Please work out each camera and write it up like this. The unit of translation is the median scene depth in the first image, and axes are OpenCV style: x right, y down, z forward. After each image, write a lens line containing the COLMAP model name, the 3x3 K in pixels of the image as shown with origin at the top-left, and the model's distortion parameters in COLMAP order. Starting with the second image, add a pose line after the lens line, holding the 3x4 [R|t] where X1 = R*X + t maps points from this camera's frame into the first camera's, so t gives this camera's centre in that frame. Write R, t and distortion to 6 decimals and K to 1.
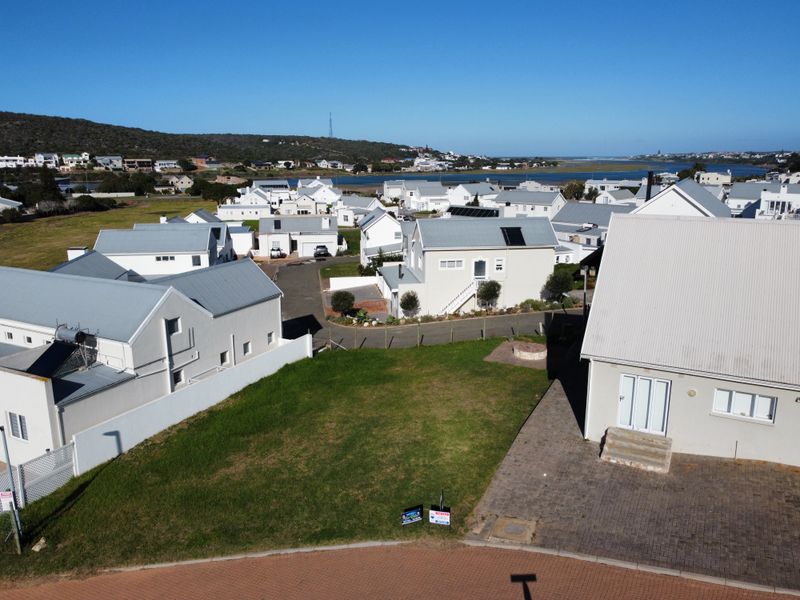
lens RADIAL K [[605.7, 0, 397.6], [0, 605.7, 295.0], [0, 0, 1]] dist [0.005905, -0.011920]
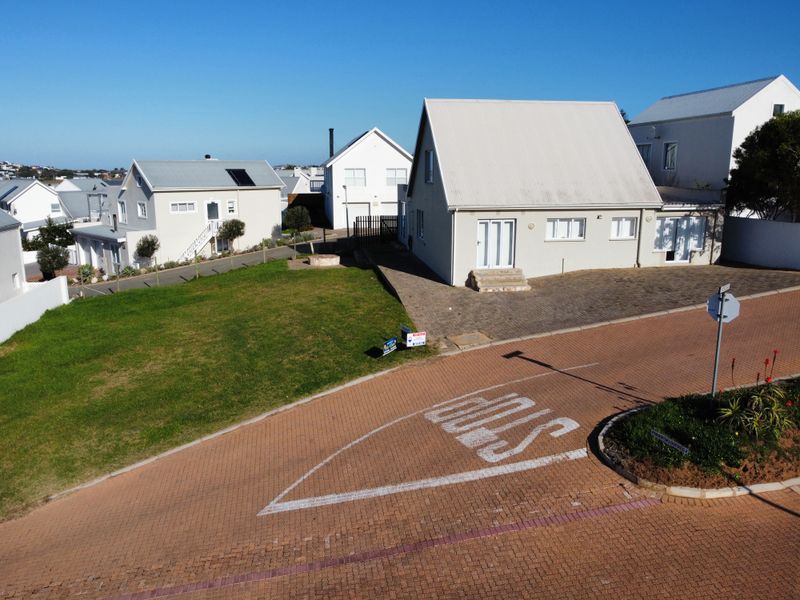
lens RADIAL K [[605.7, 0, 397.6], [0, 605.7, 295.0], [0, 0, 1]] dist [0.005905, -0.011920]
pose [[0.792934, -0.123600, 0.596639, -0.330861], [0.136768, 0.990327, 0.023393, 0.158066], [-0.593759, 0.063052, 0.802168, 0.117125]]
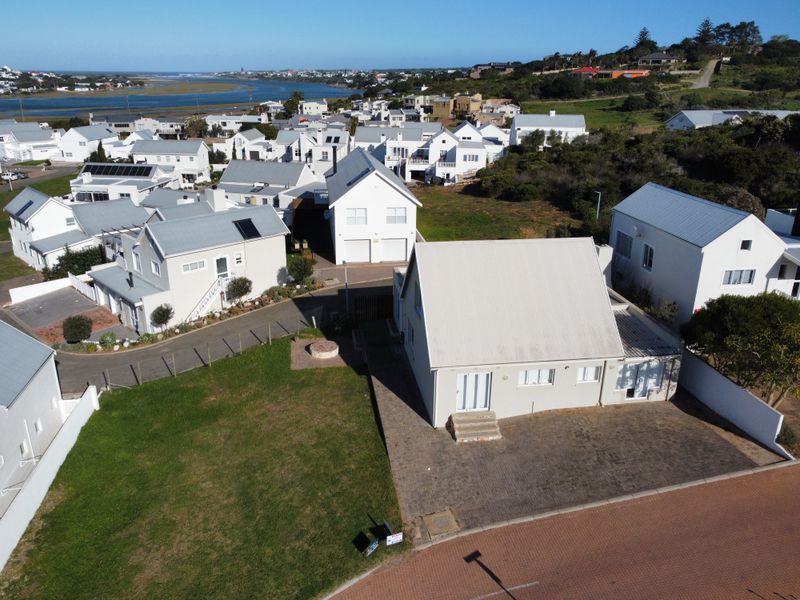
lens RADIAL K [[605.7, 0, 397.6], [0, 605.7, 295.0], [0, 0, 1]] dist [0.005905, -0.011920]
pose [[0.803585, -0.195501, 0.562166, -0.313562], [0.121791, 0.978541, 0.166209, -0.194646], [-0.582596, -0.065096, 0.810151, 0.014252]]
